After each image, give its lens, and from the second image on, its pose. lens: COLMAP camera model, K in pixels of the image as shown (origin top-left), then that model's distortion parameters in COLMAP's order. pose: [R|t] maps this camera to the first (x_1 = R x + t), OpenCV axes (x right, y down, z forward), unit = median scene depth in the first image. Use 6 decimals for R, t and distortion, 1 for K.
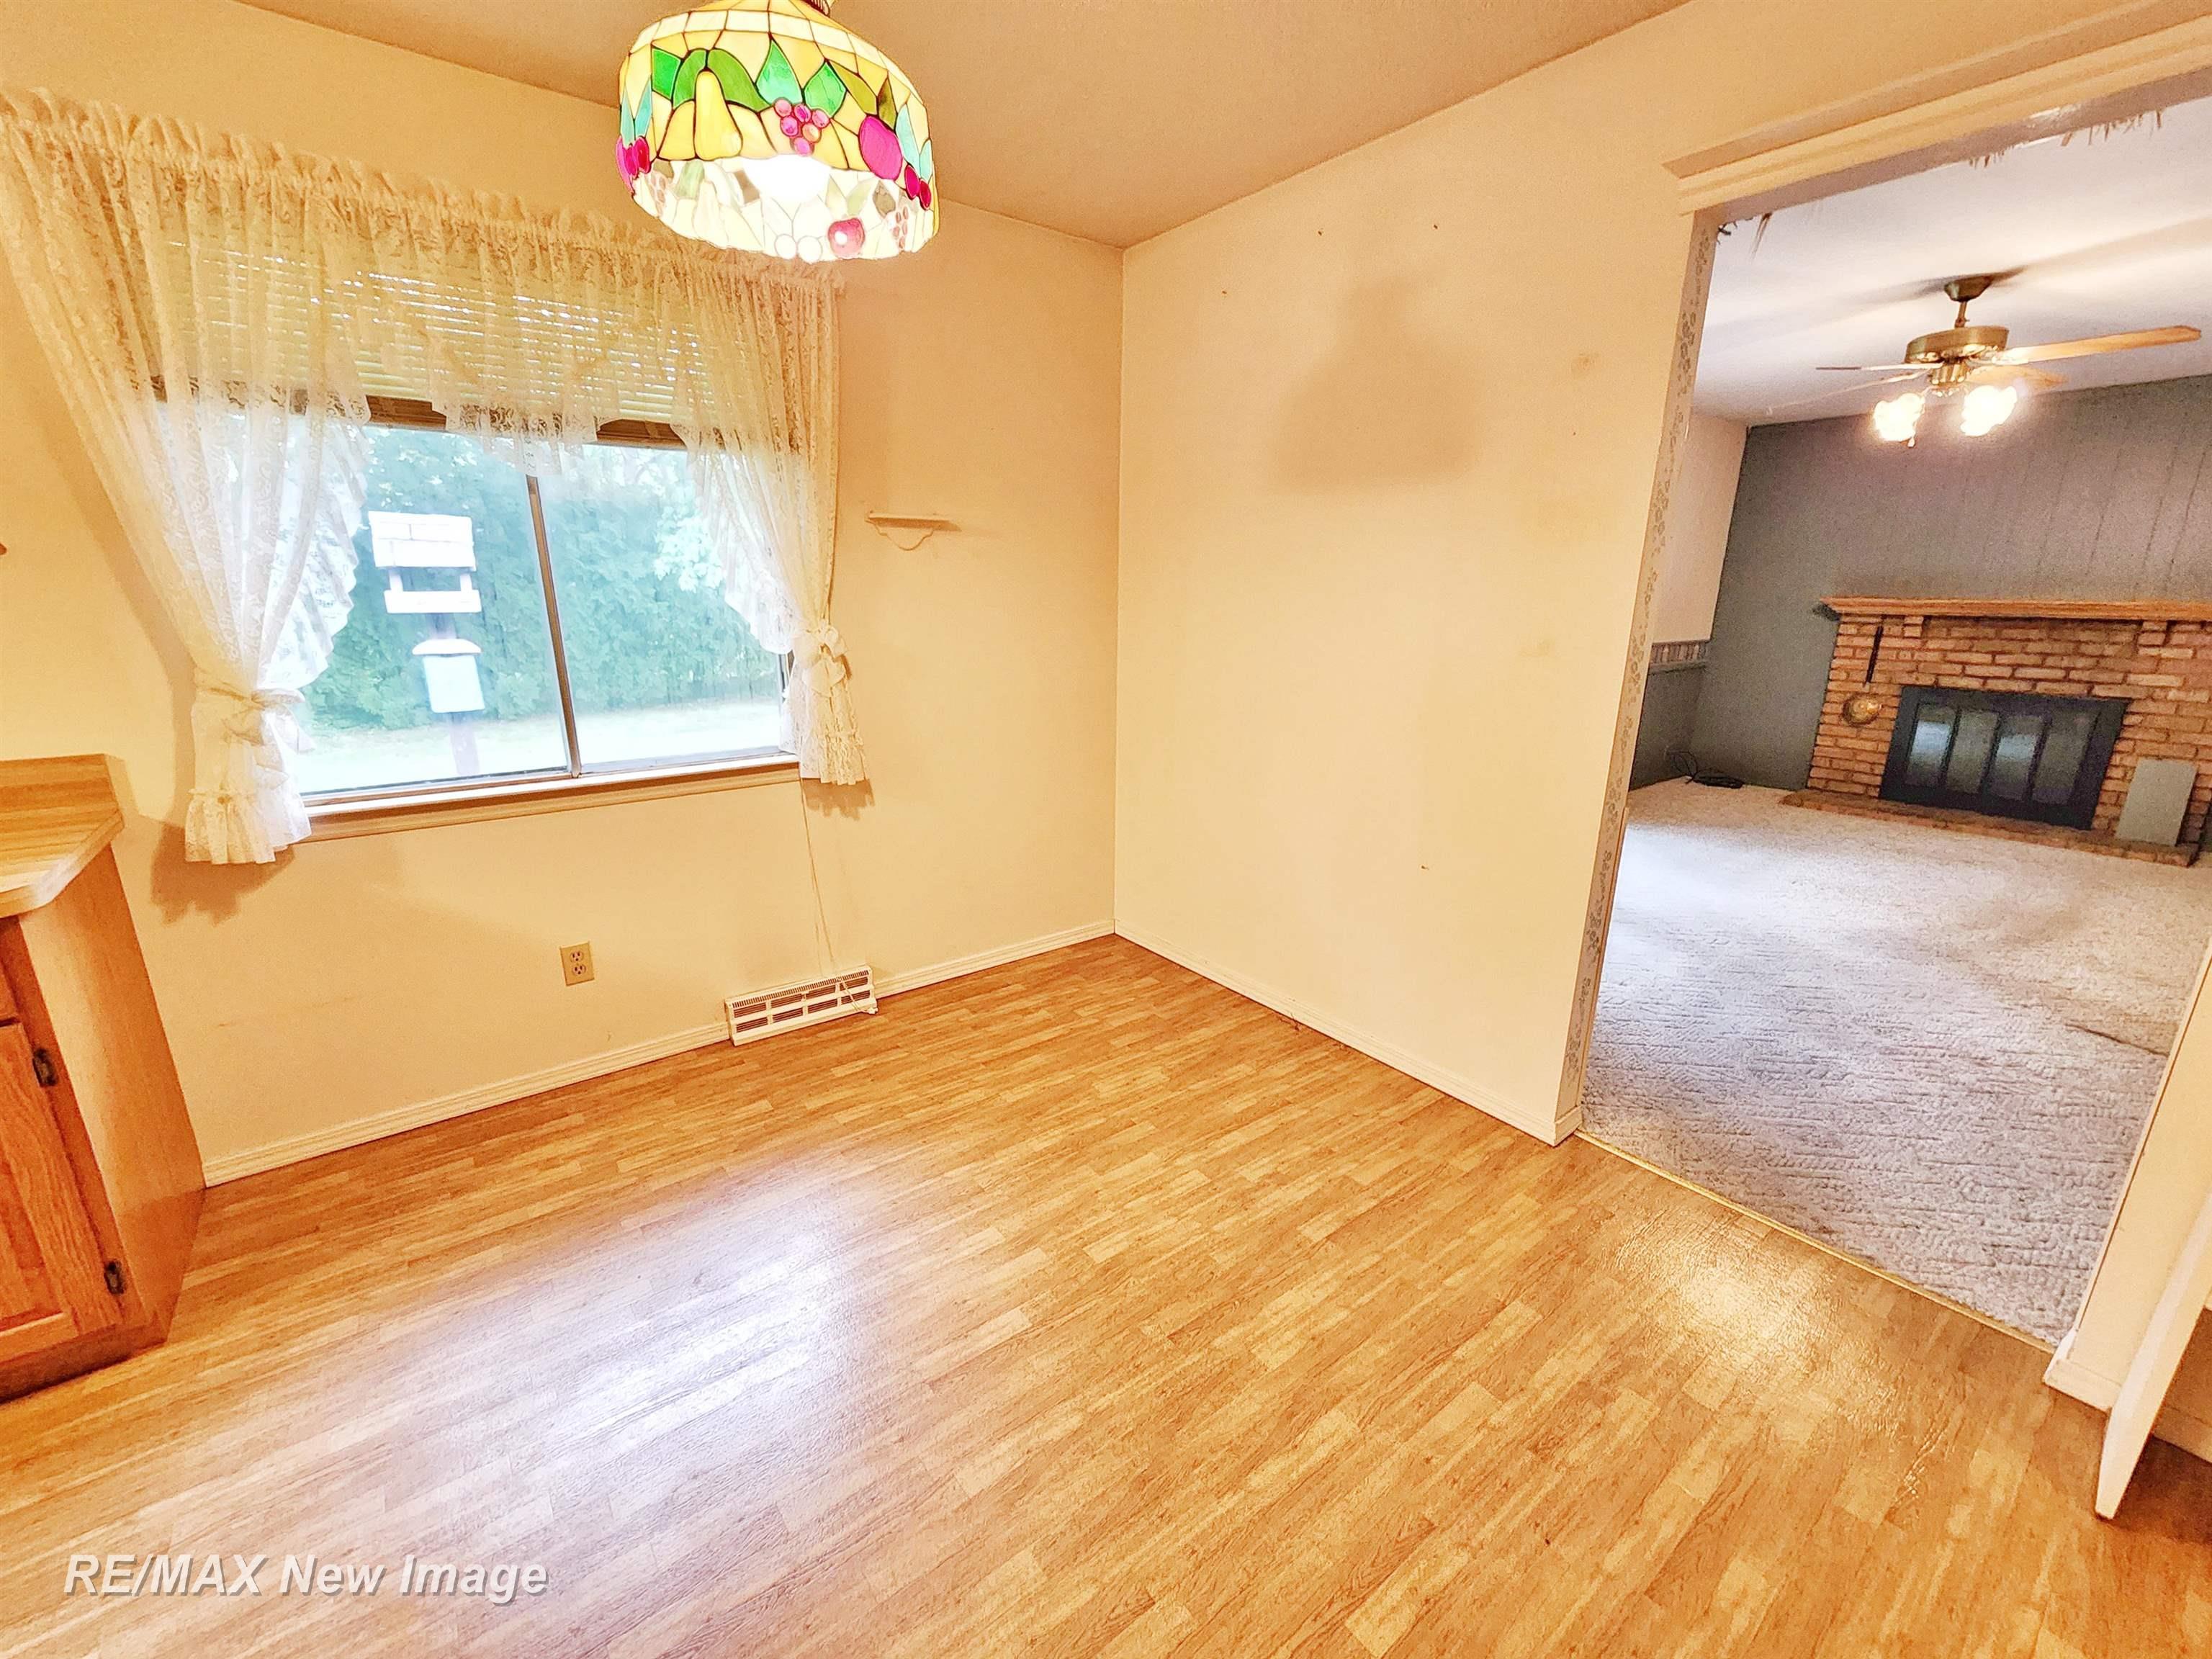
lens RADIAL K [[914.8, 0, 1108.3], [0, 914.8, 833.2], [0, 0, 1]] dist [-0.002098, 0.001702]
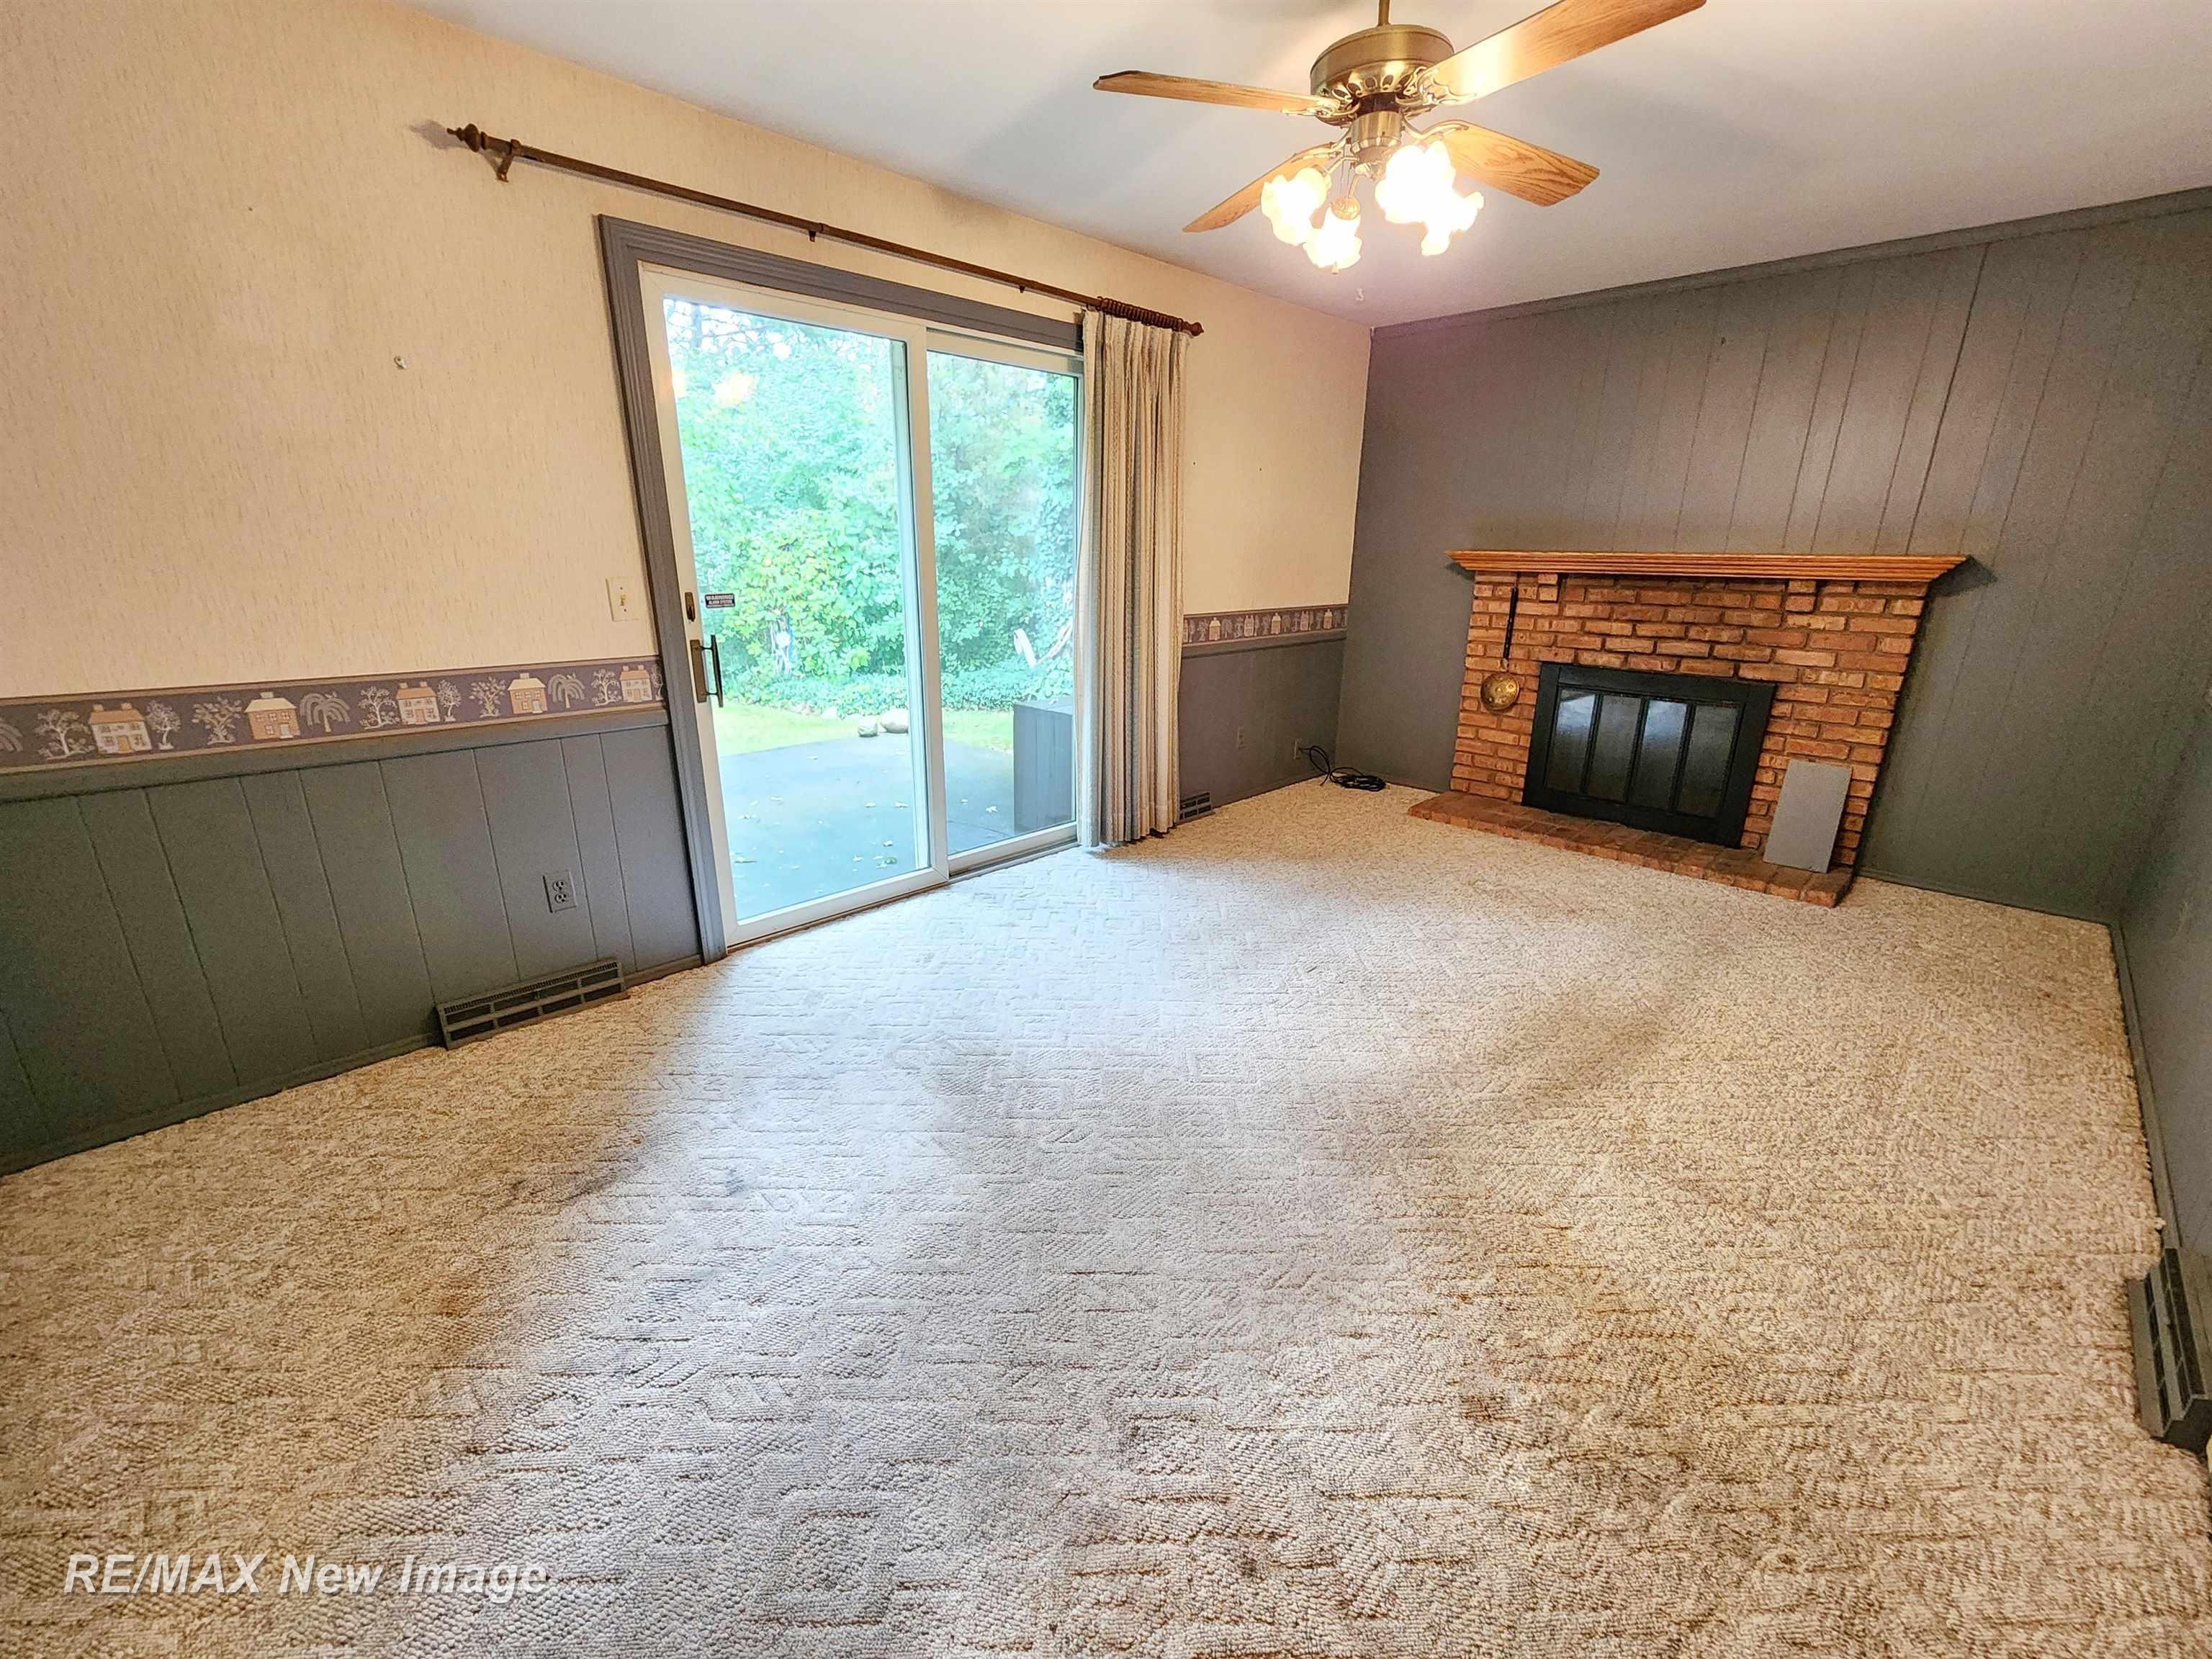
lens RADIAL K [[914.8, 0, 1096.3], [0, 914.8, 827.6], [0, 0, 1]] dist [-0.002098, 0.001702]
pose [[0.991515, -0.038318, 0.124216, 0.416731], [0.033532, 0.998621, 0.040395, -0.069962], [-0.125592, -0.035887, 0.991433, 0.283245]]
